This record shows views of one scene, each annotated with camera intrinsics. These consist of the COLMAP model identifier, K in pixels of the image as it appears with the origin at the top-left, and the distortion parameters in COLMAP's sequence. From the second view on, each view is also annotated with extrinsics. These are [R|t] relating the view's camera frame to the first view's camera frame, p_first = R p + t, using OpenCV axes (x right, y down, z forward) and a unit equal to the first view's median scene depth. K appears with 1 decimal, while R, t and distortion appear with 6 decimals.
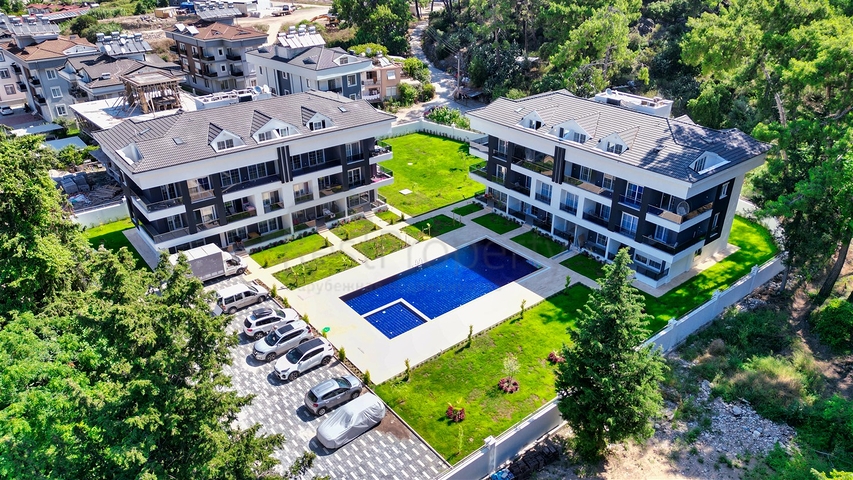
lens RADIAL K [[582.2, 0, 425.6], [0, 582.2, 238.4], [0, 0, 1]] dist [0.024365, -0.006392]
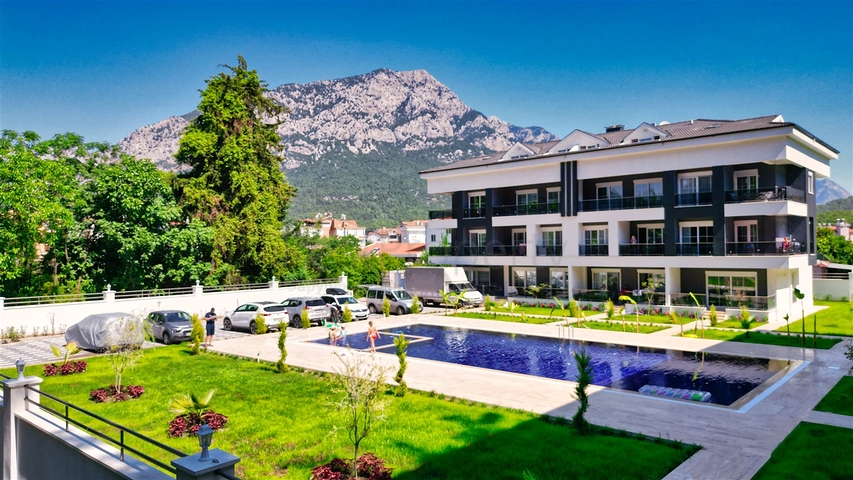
lens RADIAL K [[582.2, 0, 422.2], [0, 582.2, 242.0], [0, 0, 1]] dist [0.024365, -0.006392]
pose [[0.162314, -0.008558, -0.986702, 0.410523], [-0.459707, 0.884156, -0.083291, 0.065944], [0.873112, 0.467113, 0.139576, 0.780881]]
